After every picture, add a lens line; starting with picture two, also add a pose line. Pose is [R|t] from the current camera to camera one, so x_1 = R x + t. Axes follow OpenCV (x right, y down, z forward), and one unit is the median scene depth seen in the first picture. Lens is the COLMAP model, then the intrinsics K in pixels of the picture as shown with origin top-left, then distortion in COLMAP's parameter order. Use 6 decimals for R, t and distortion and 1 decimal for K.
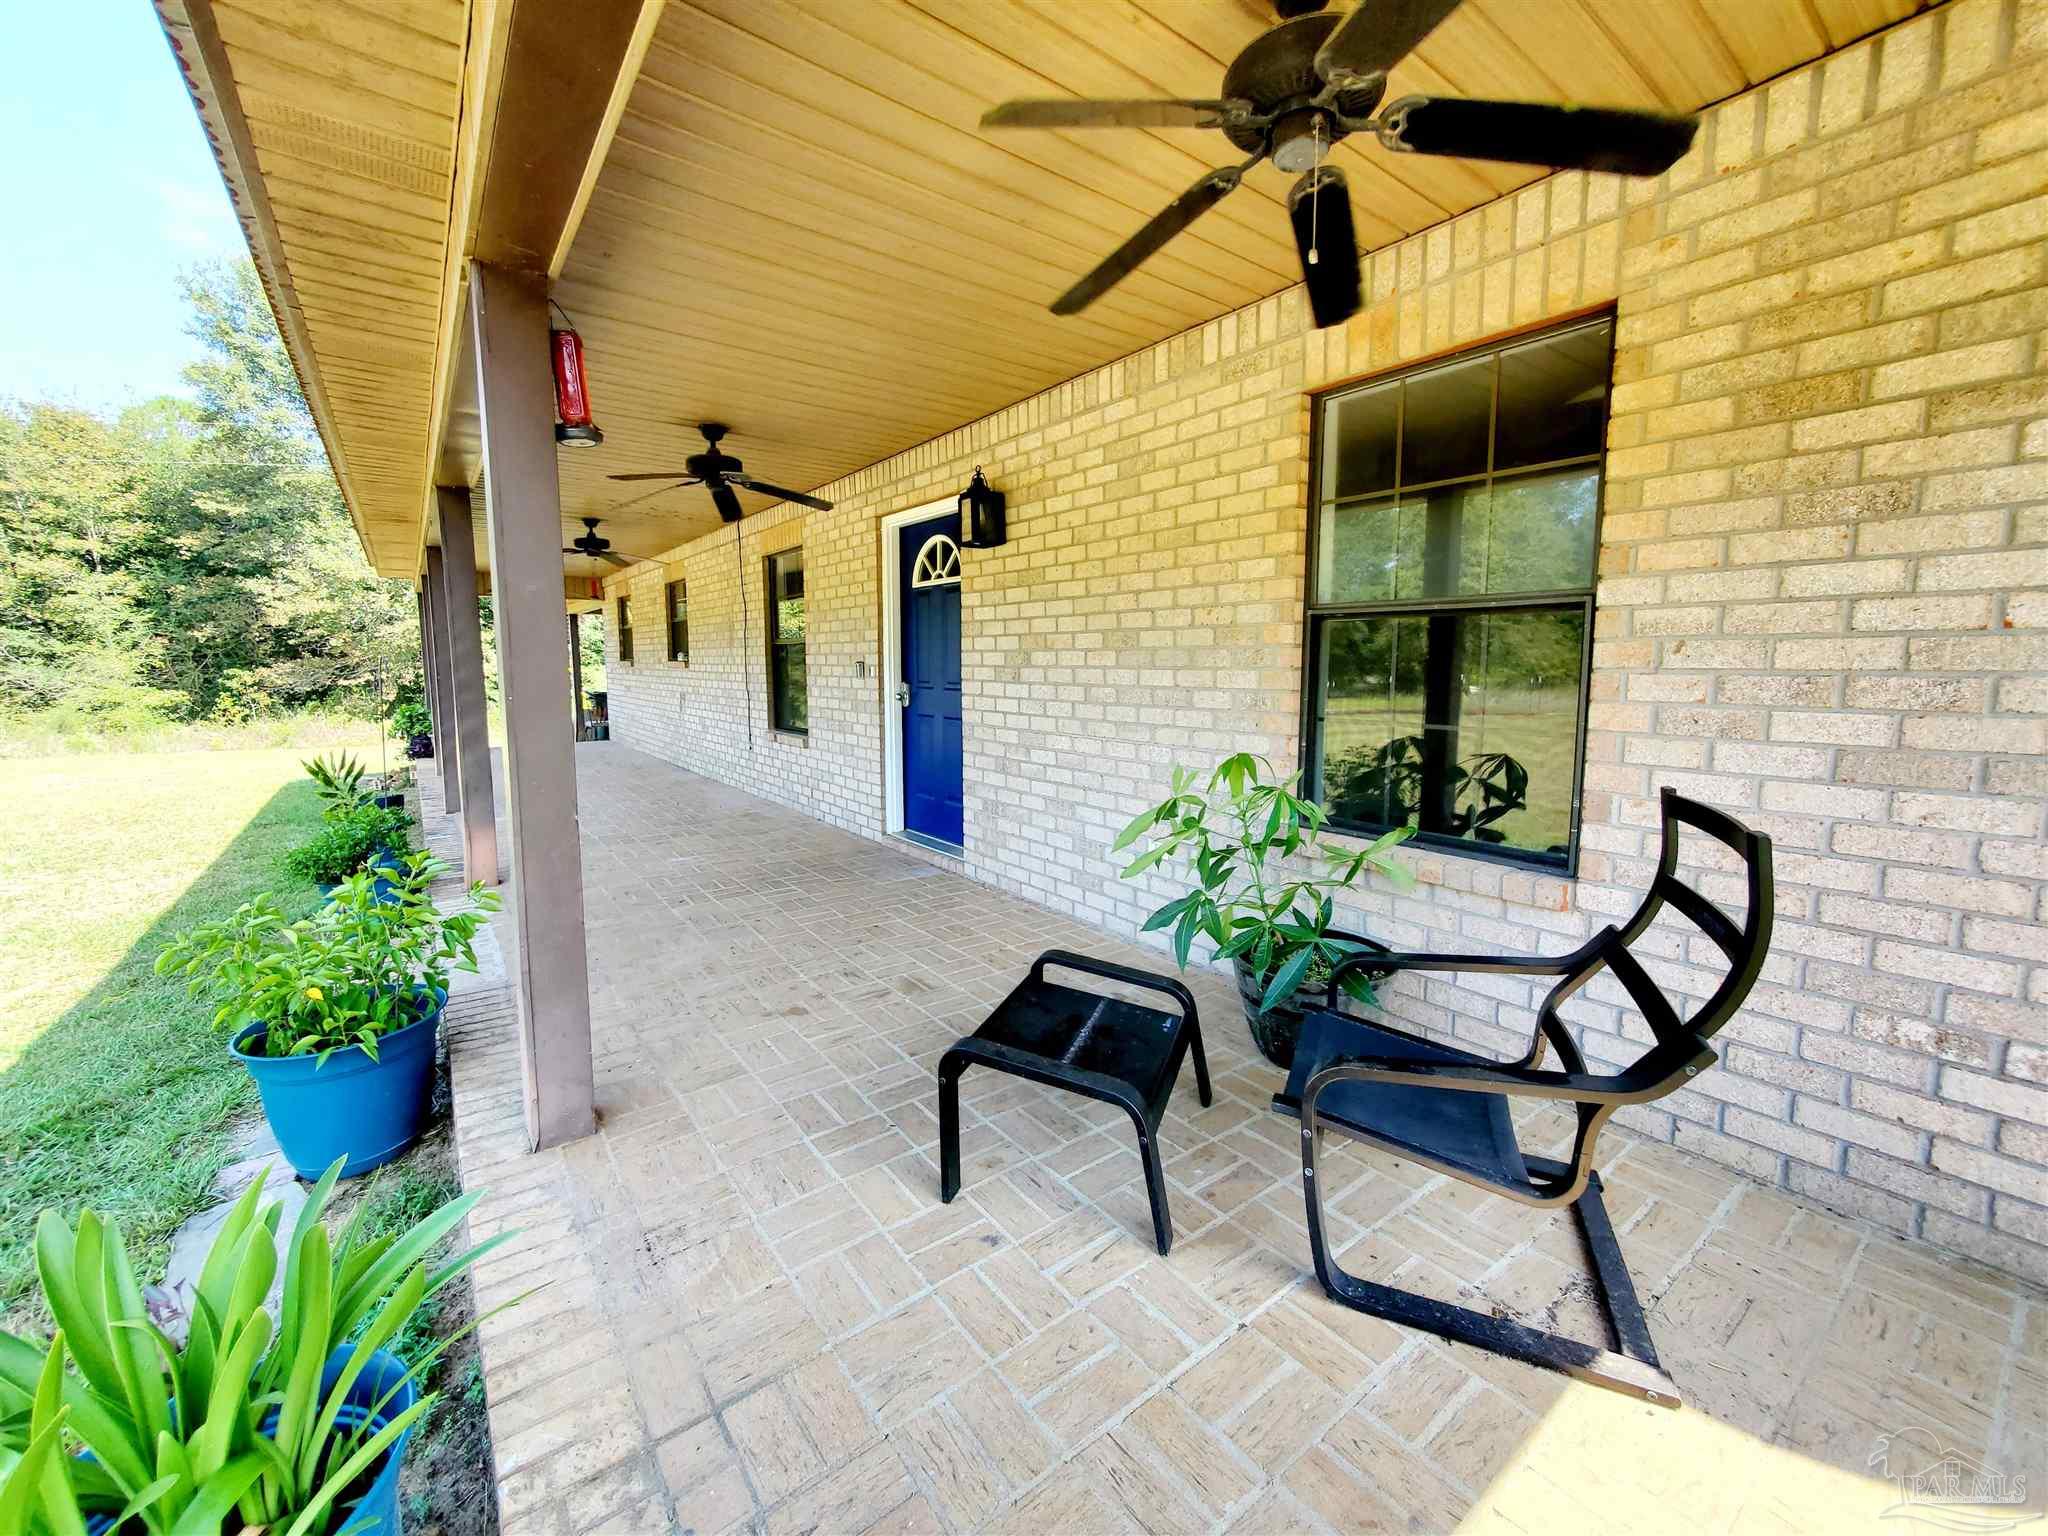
lens RADIAL K [[821.8, 0, 1024.8], [0, 821.8, 743.5], [0, 0, 1]] dist [0.002214, -0.000752]
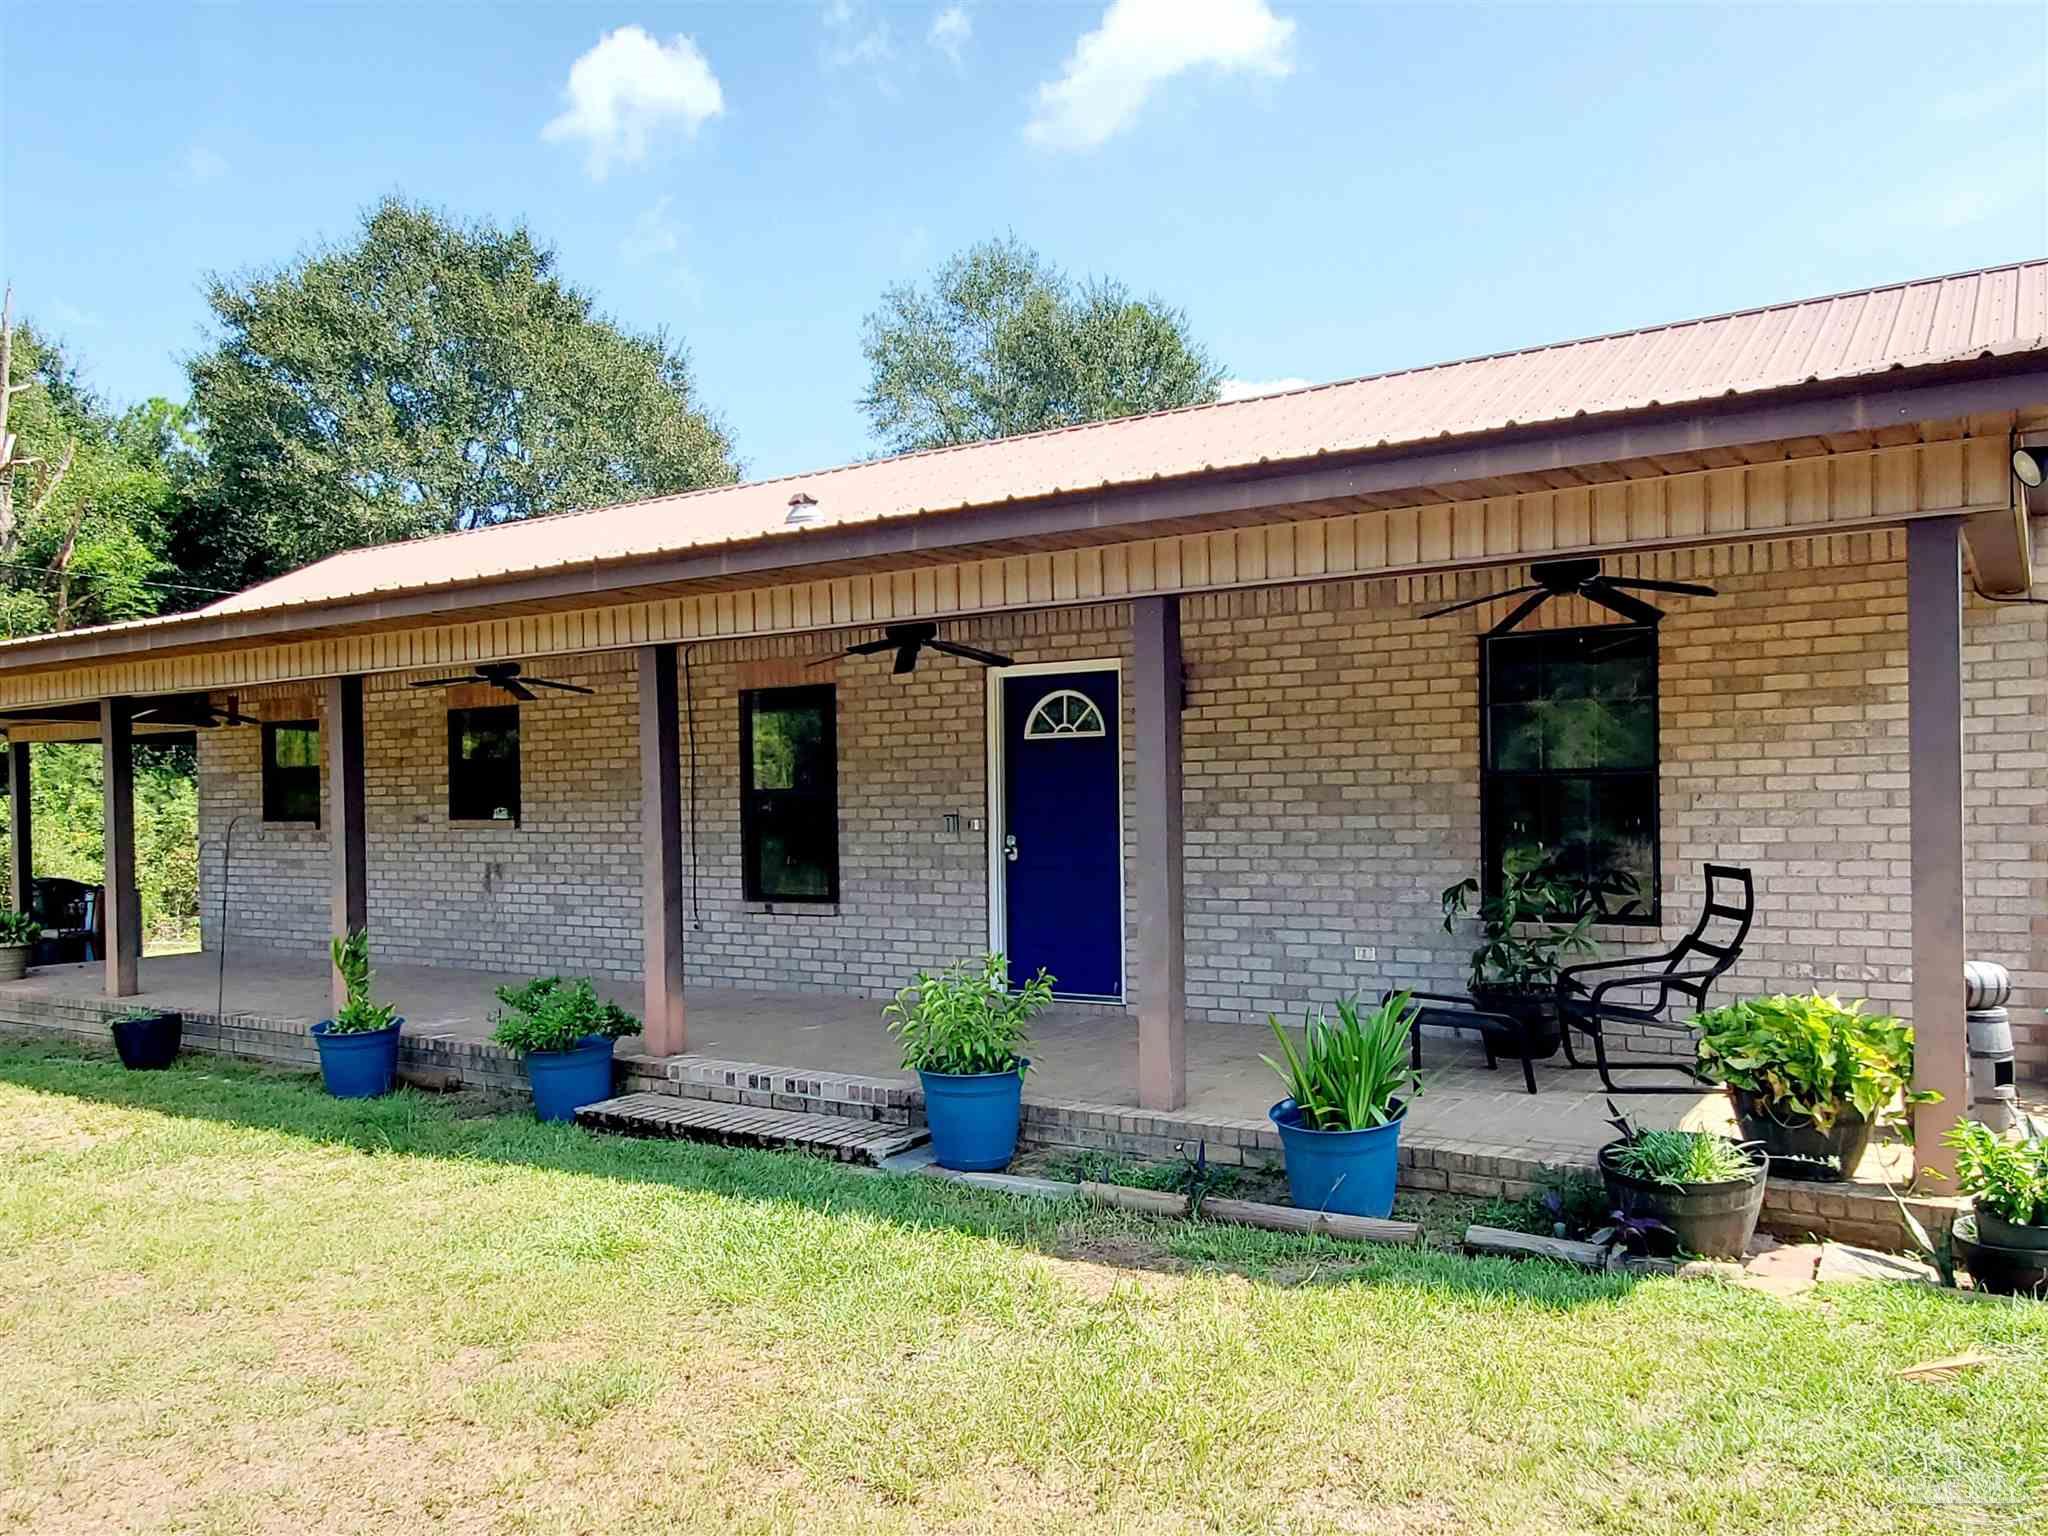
lens RADIAL K [[821.8, 0, 1005.4], [0, 821.8, 738.5], [0, 0, 1]] dist [0.002214, -0.000752]
pose [[0.759446, -0.009371, 0.650503, -1.207255], [0.086047, 0.992559, -0.086158, -0.158617], [-0.644855, 0.121406, 0.754601, 0.383733]]
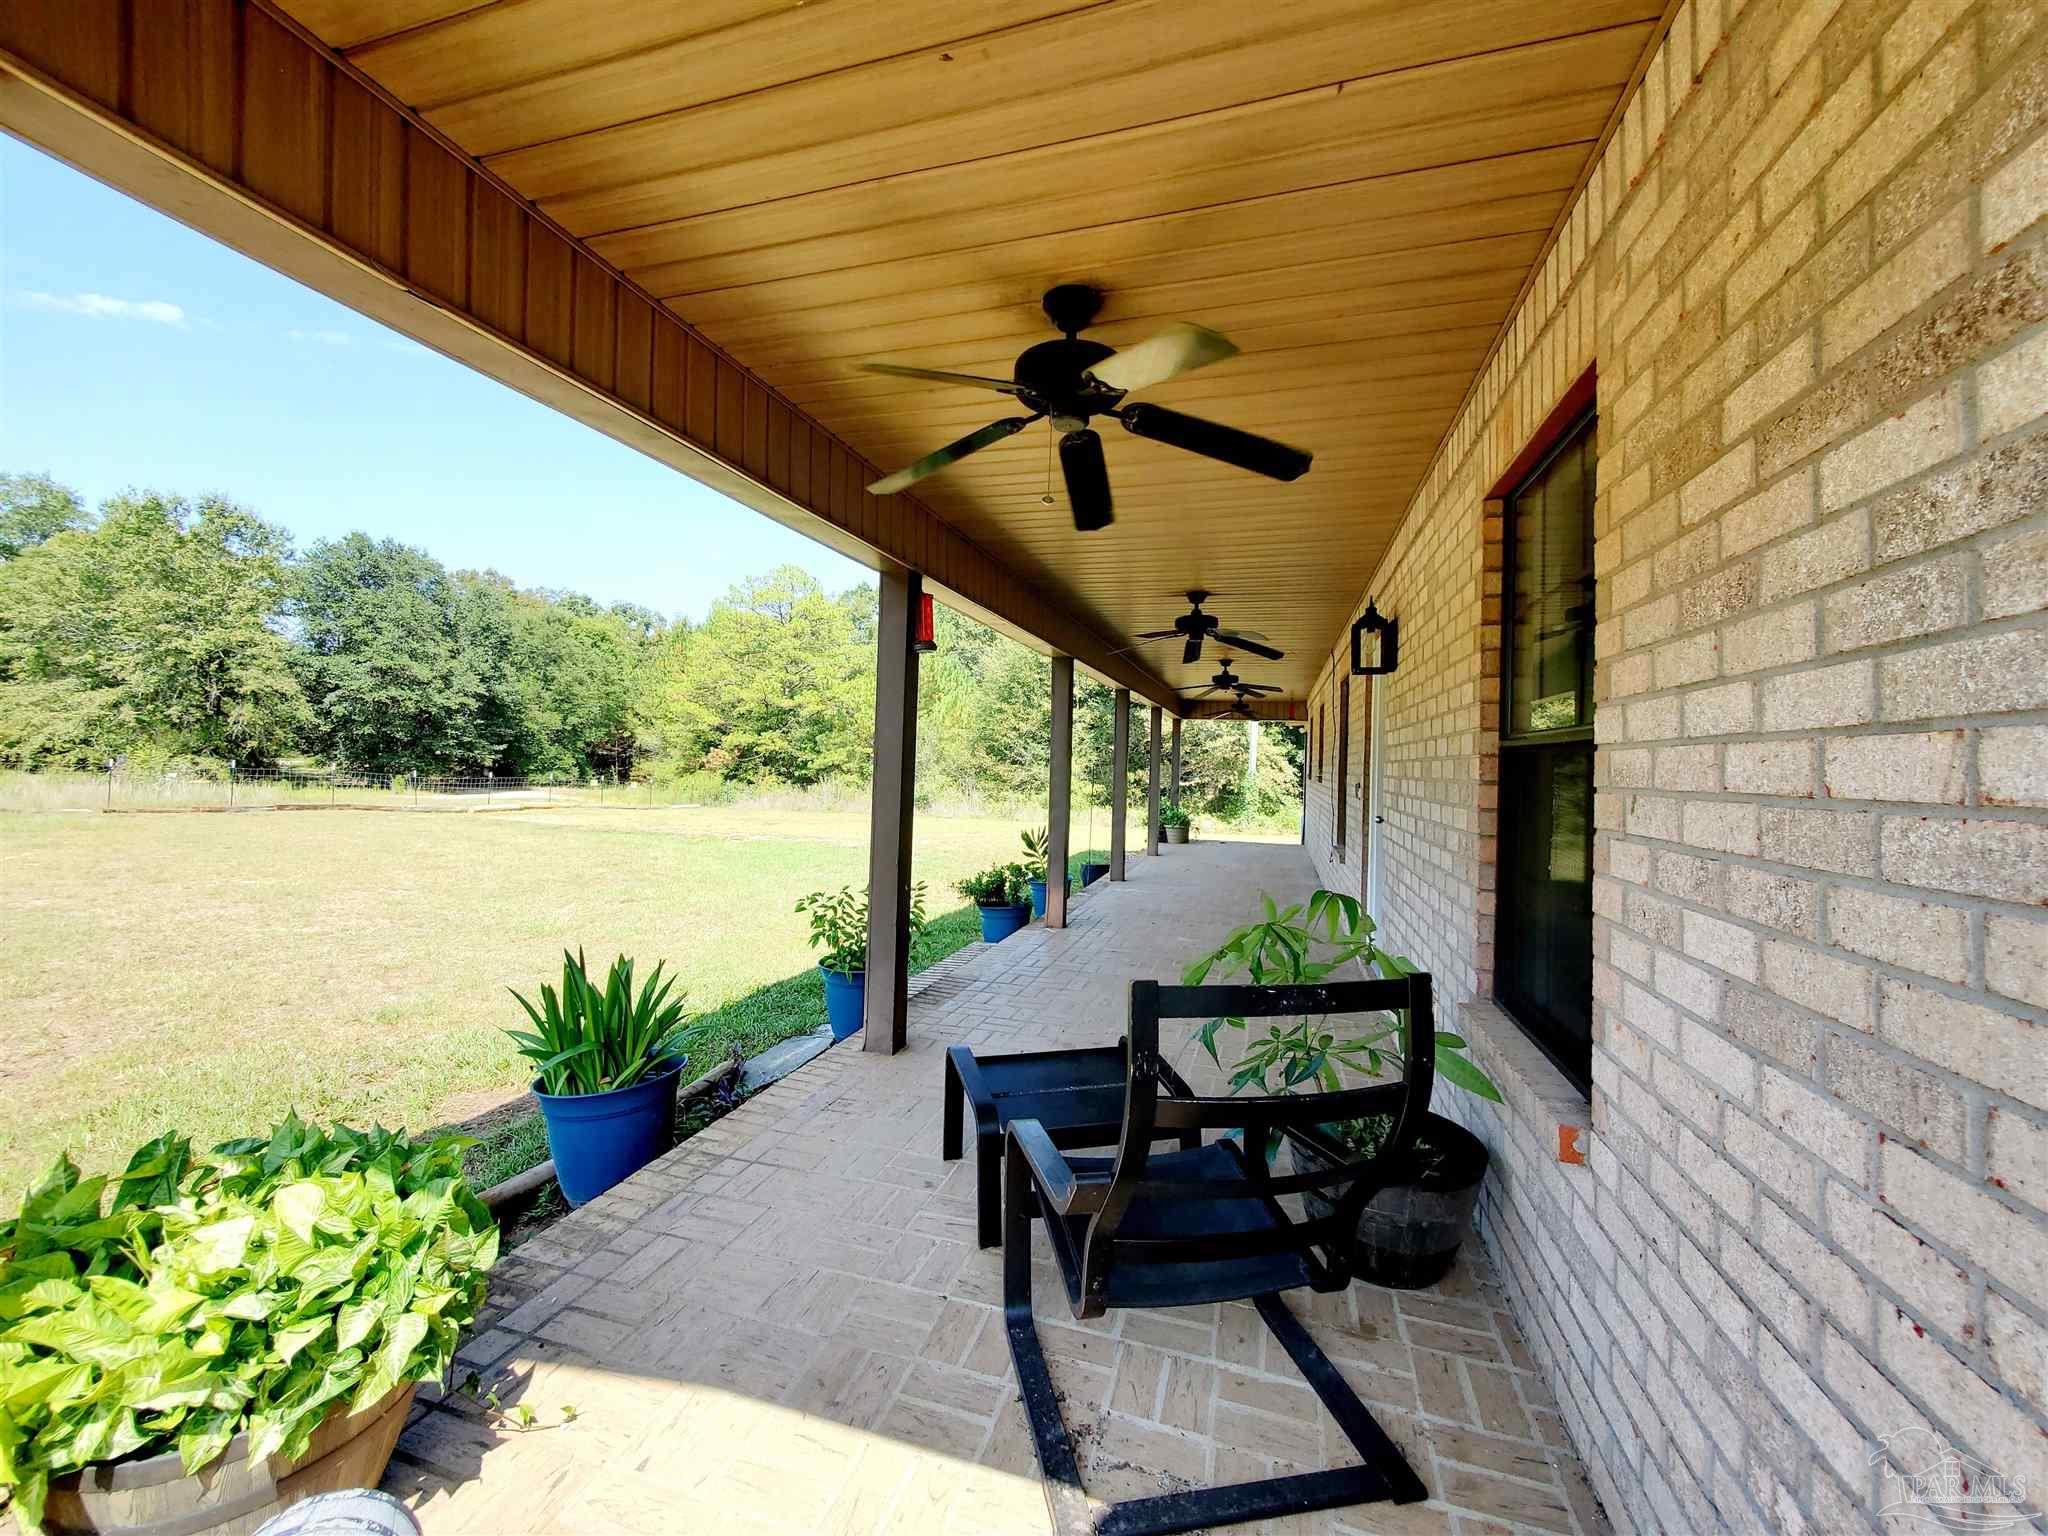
lens RADIAL K [[821.8, 0, 1026.3], [0, 821.8, 759.6], [0, 0, 1]] dist [0.002214, -0.000752]
pose [[0.590207, 0.015603, -0.807101, 0.744492], [-0.109077, 0.992185, -0.060584, -0.040290], [0.799849, 0.123793, 0.587297, 0.123146]]
